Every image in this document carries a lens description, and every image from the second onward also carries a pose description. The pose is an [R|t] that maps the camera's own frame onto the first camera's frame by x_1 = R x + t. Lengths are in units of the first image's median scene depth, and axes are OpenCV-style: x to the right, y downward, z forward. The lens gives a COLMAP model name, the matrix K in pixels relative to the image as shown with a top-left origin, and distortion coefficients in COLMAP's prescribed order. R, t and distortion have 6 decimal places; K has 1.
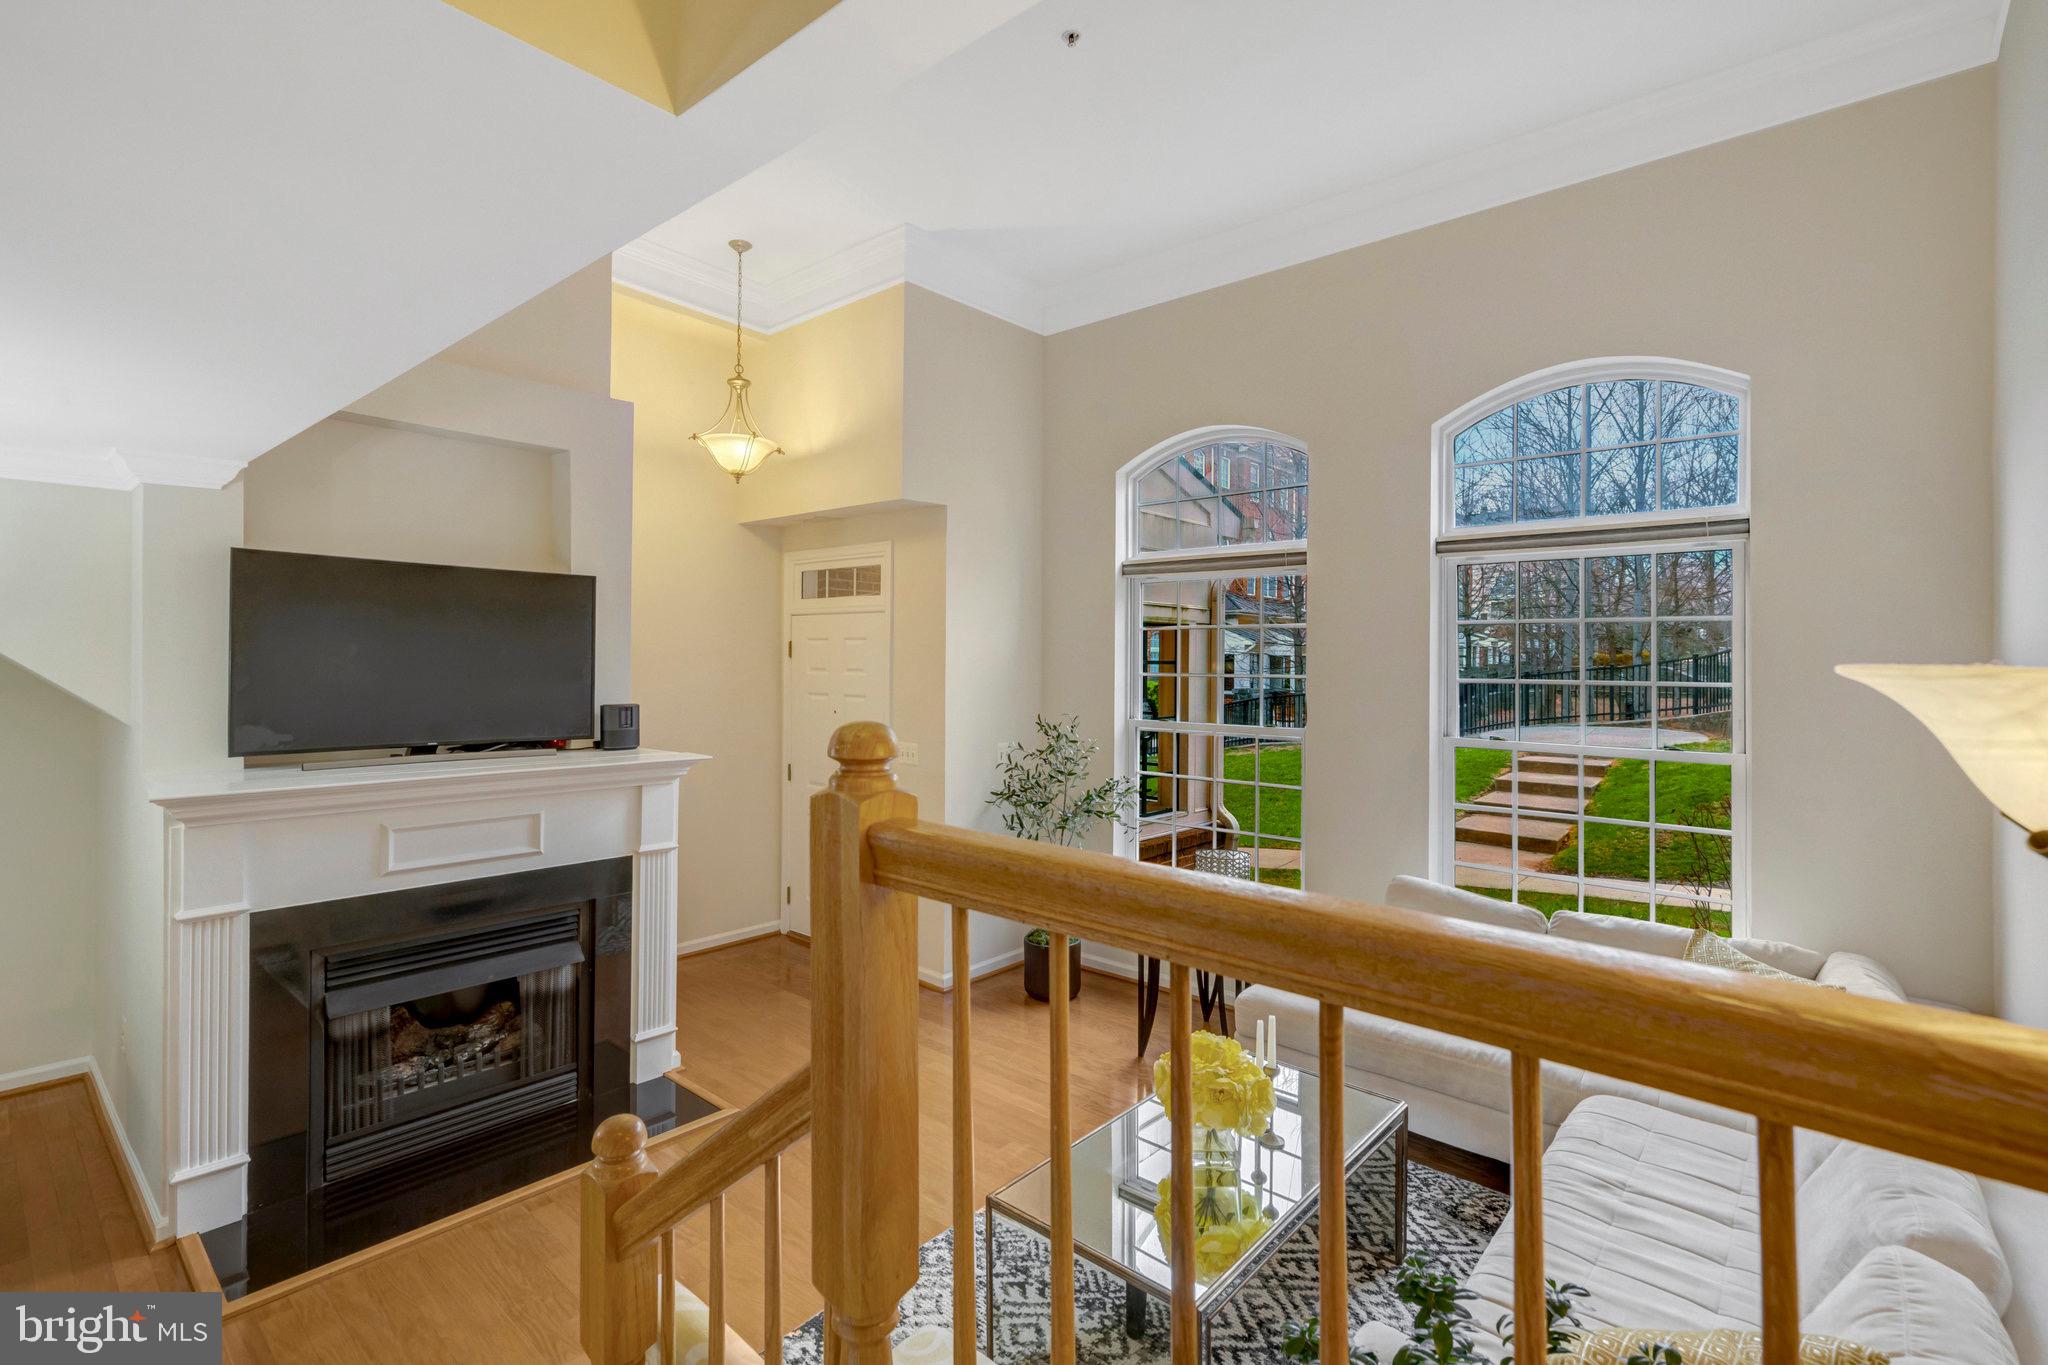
lens RADIAL K [[935.9, 0, 1015.9], [0, 935.9, 656.5], [0, 0, 1]] dist [-0.003637, 0.000246]
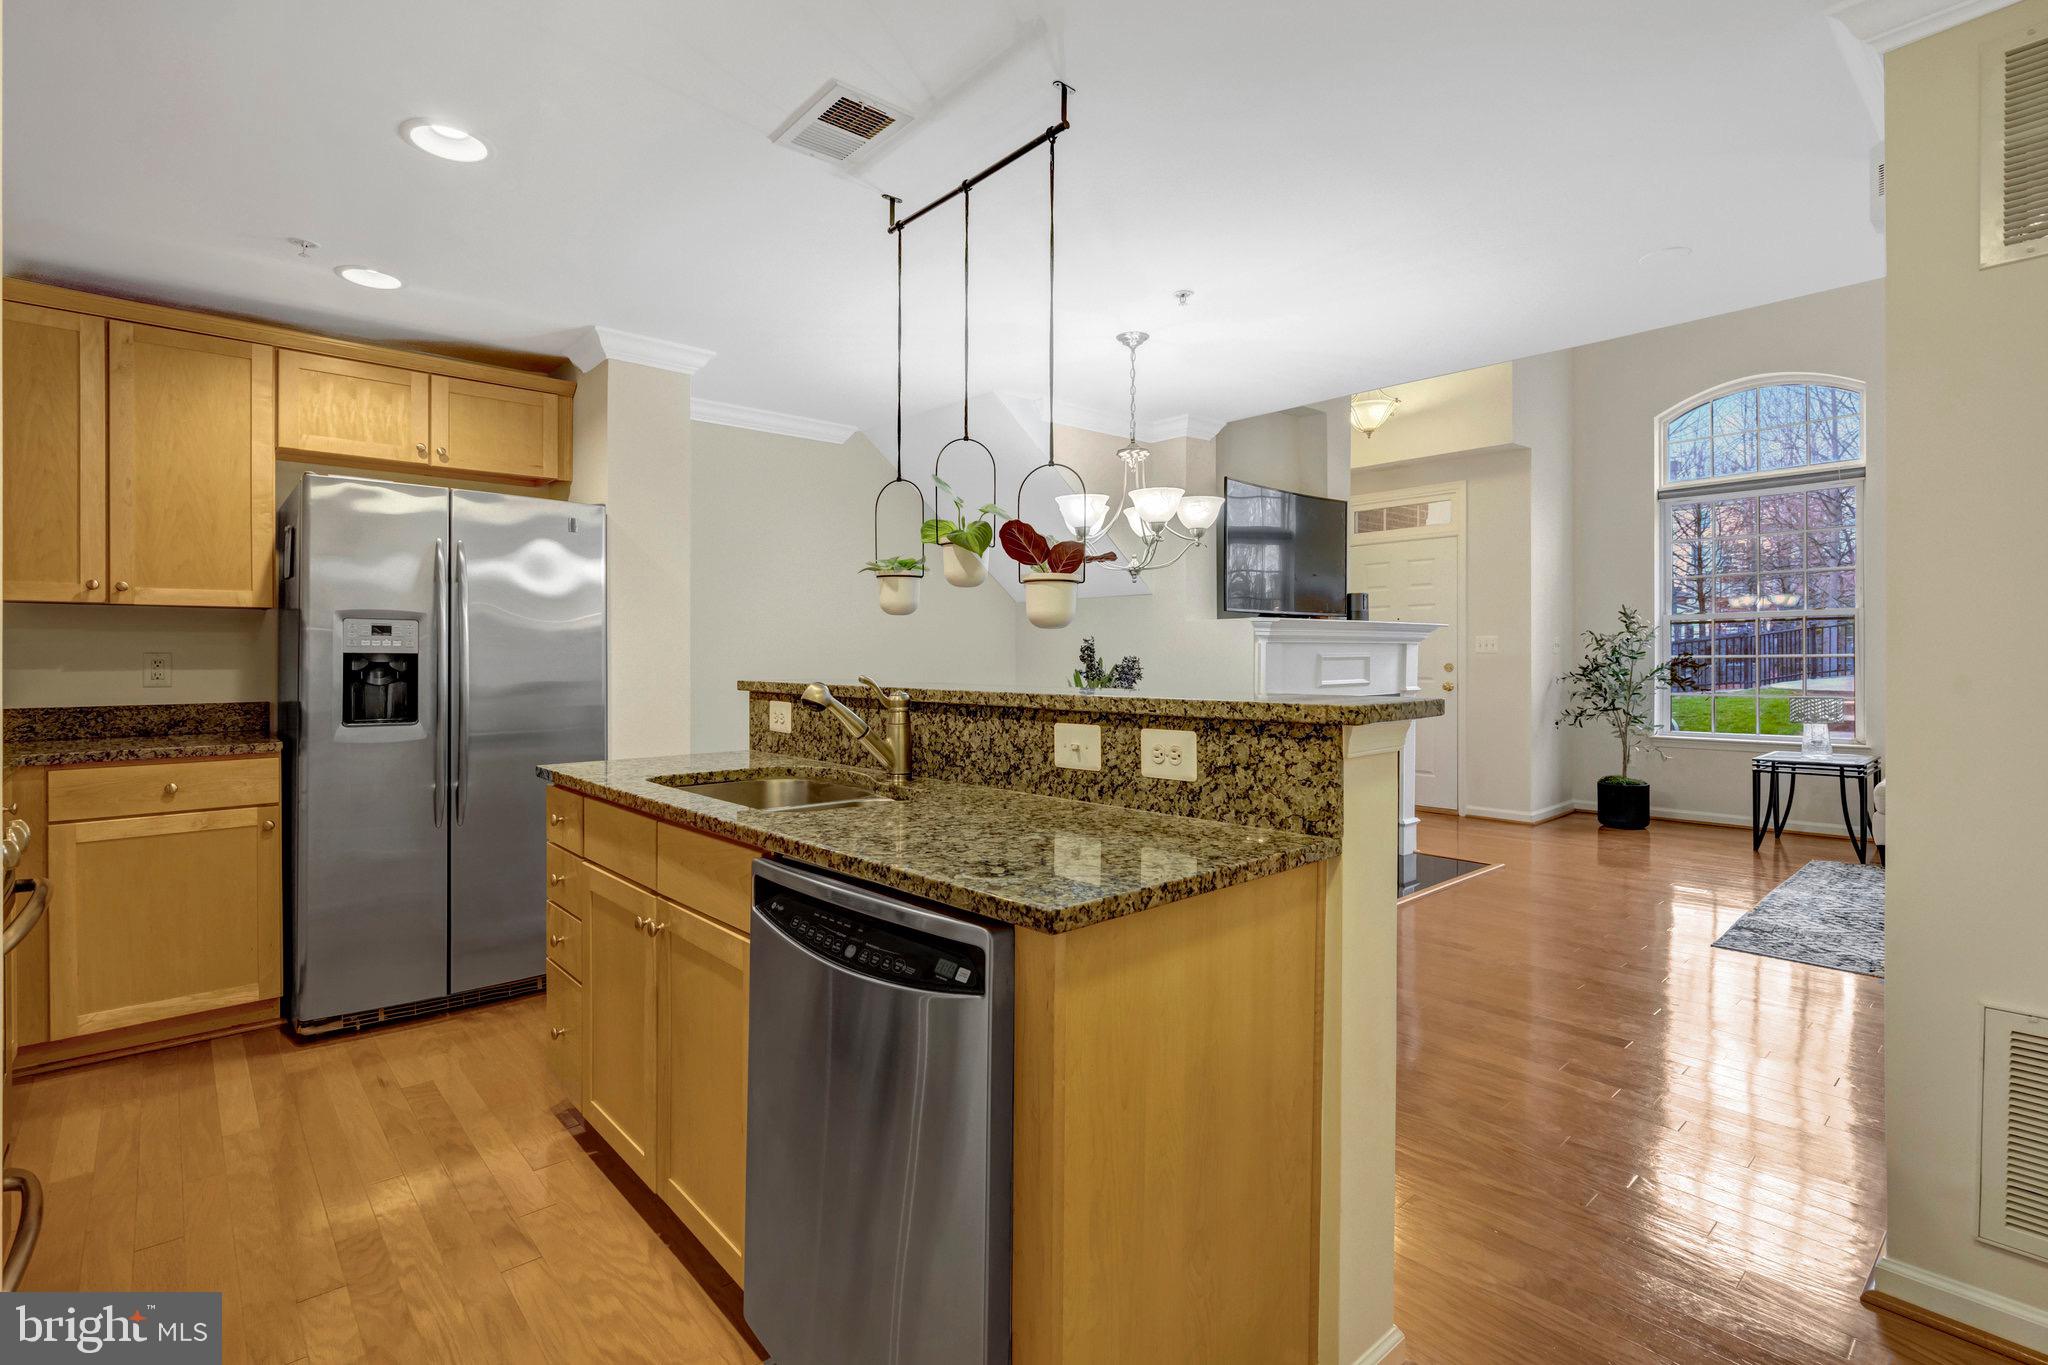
lens RADIAL K [[935.9, 0, 1010.0], [0, 935.9, 662.7], [0, 0, 1]] dist [-0.003637, 0.000246]
pose [[0.992435, -0.020047, -0.121127, -0.818048], [0.020717, 0.999776, 0.004279, 0.147399], [0.121014, -0.006756, 0.992628, -0.473394]]
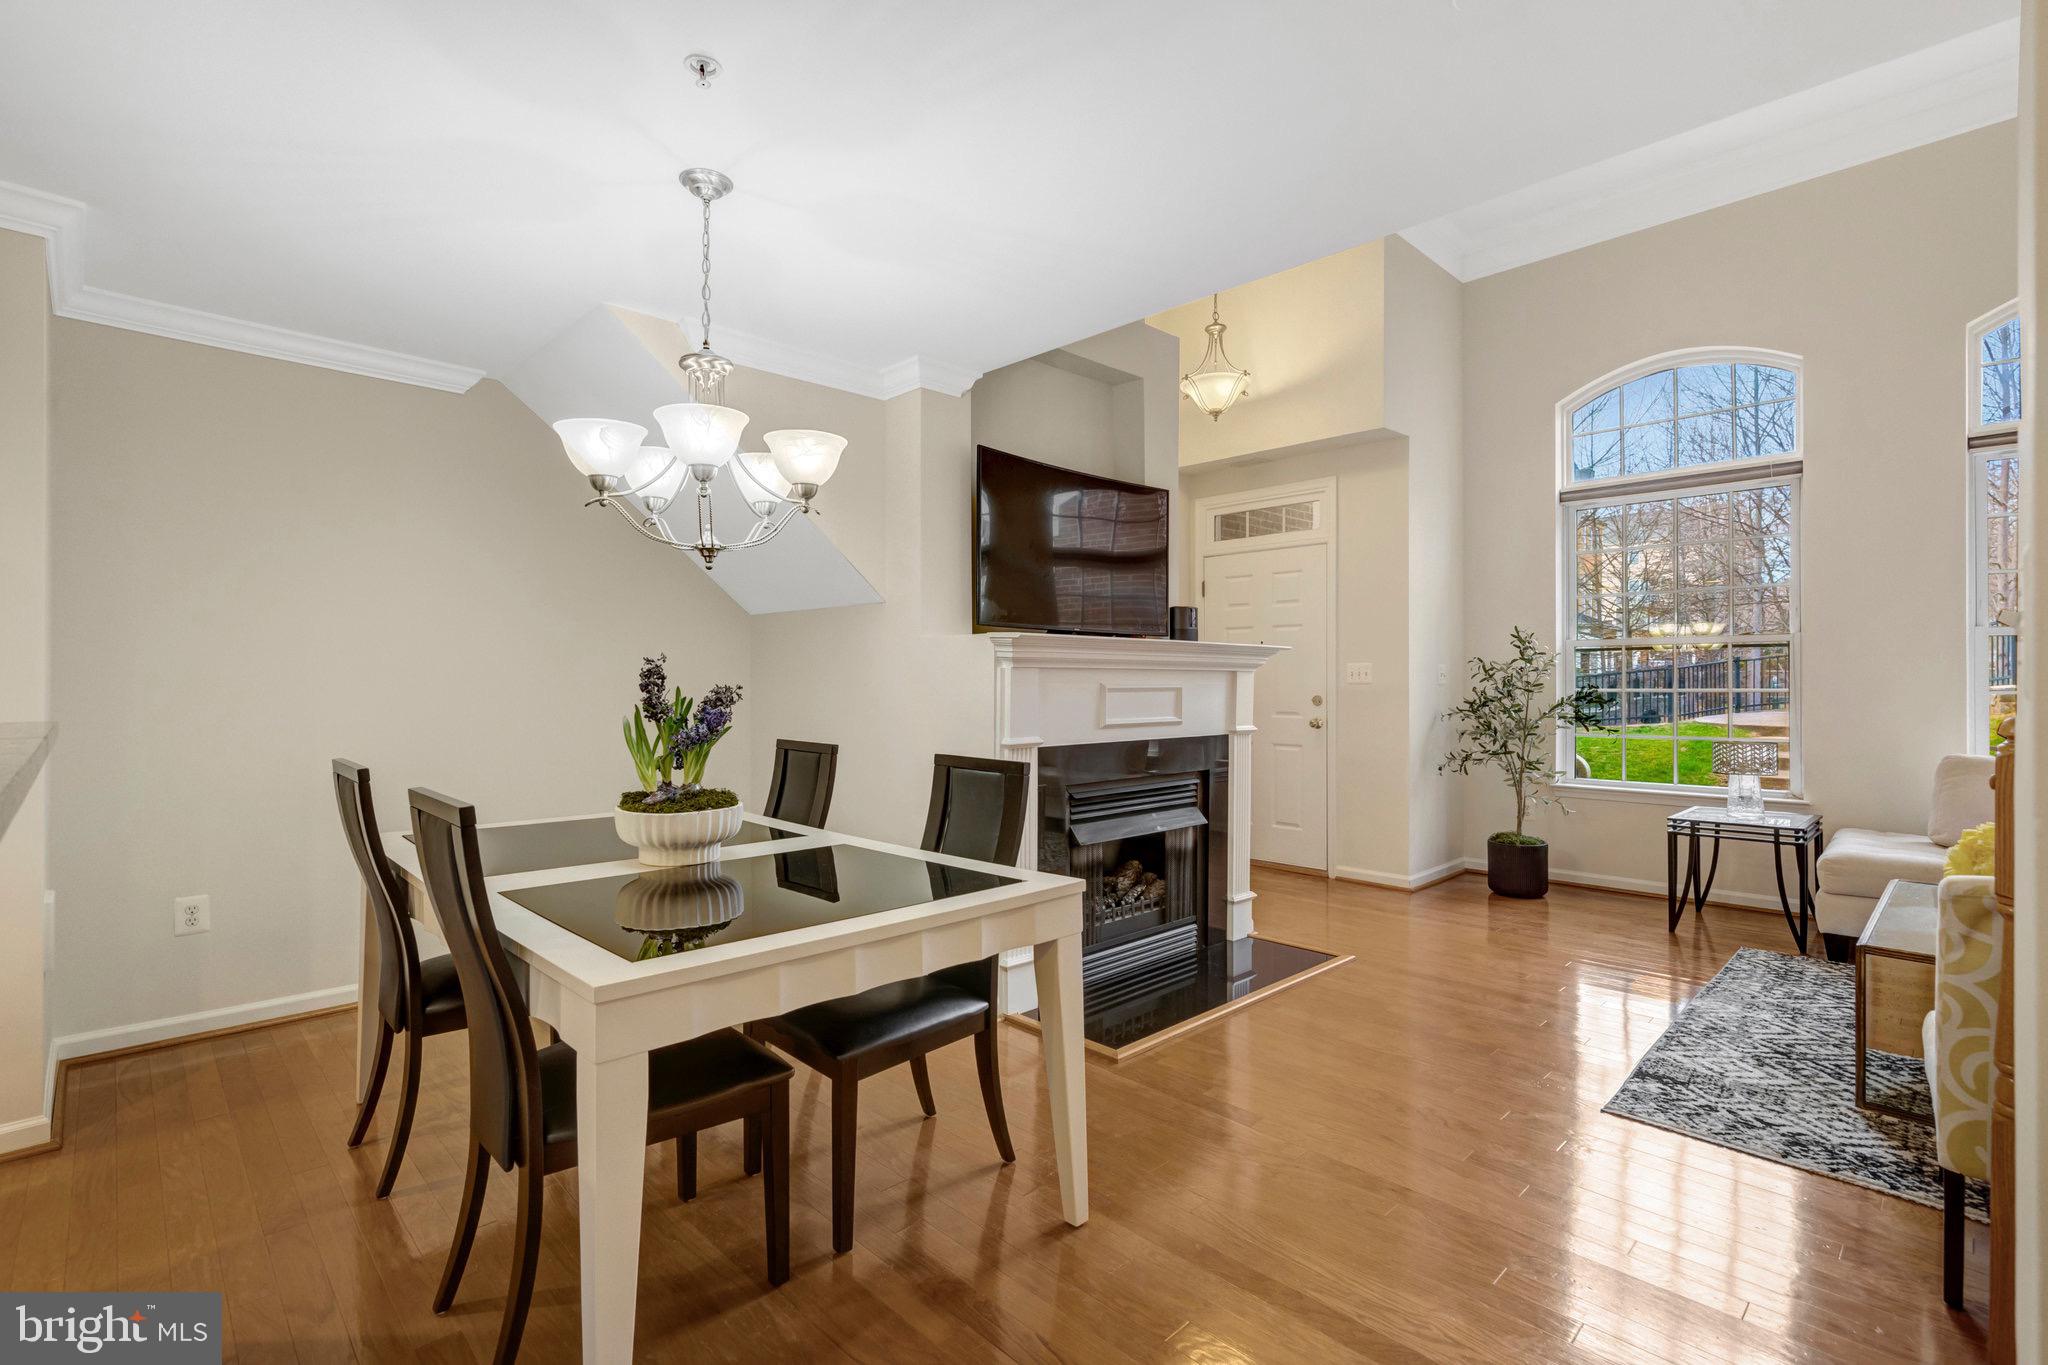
lens RADIAL K [[935.9, 0, 991.5], [0, 935.9, 675.7], [0, 0, 1]] dist [-0.003637, 0.000246]
pose [[0.996395, -0.013446, -0.083768, -0.593975], [0.012675, 0.999872, -0.009724, 0.150167], [0.083888, 0.008627, 0.996438, -0.130313]]
